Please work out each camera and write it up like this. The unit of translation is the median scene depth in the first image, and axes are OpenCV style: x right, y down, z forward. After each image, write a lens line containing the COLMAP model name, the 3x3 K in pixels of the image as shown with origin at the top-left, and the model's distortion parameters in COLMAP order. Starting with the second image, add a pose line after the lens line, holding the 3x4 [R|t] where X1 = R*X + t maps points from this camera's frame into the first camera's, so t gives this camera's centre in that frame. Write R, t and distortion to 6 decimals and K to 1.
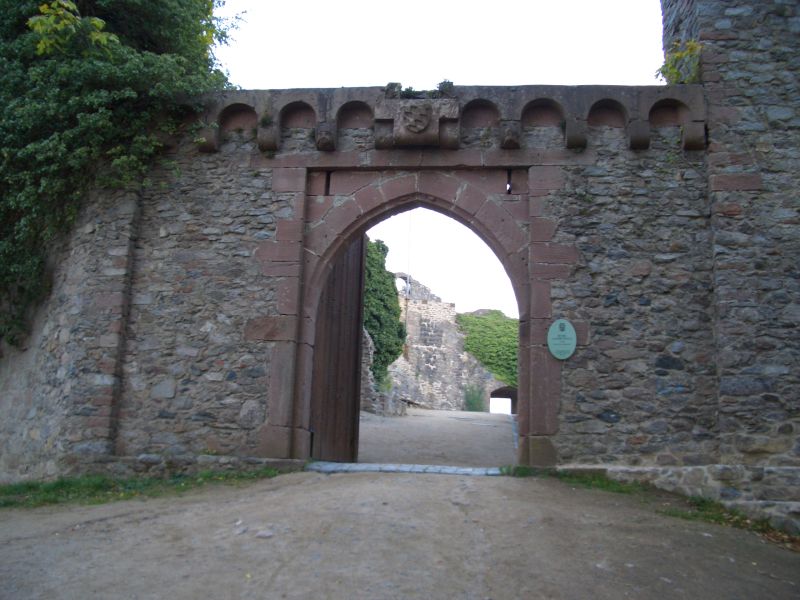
lens RADIAL K [[817.3, 0, 400.0], [0, 817.3, 300.0], [0, 0, 1]] dist [0.000145, -0.002262]
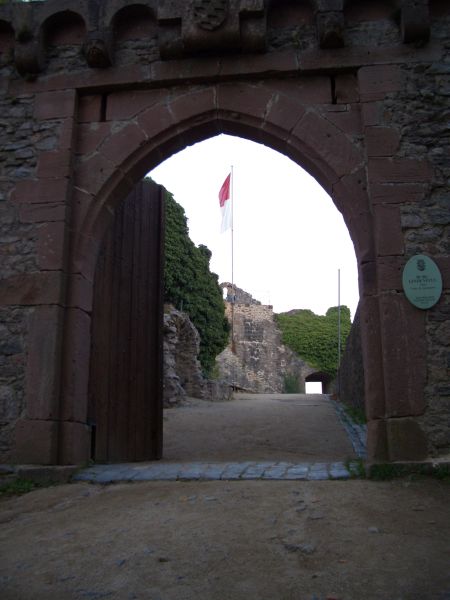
lens RADIAL K [[607.4, 0, 224.2], [0, 607.4, 283.9], [0, 0, 1]] dist [-0.081531, 0.017187]
pose [[0.998803, -0.048064, -0.009083, 0.026012], [0.047550, 0.997605, -0.050236, 0.064298], [0.011476, 0.049744, 0.998696, 0.436269]]
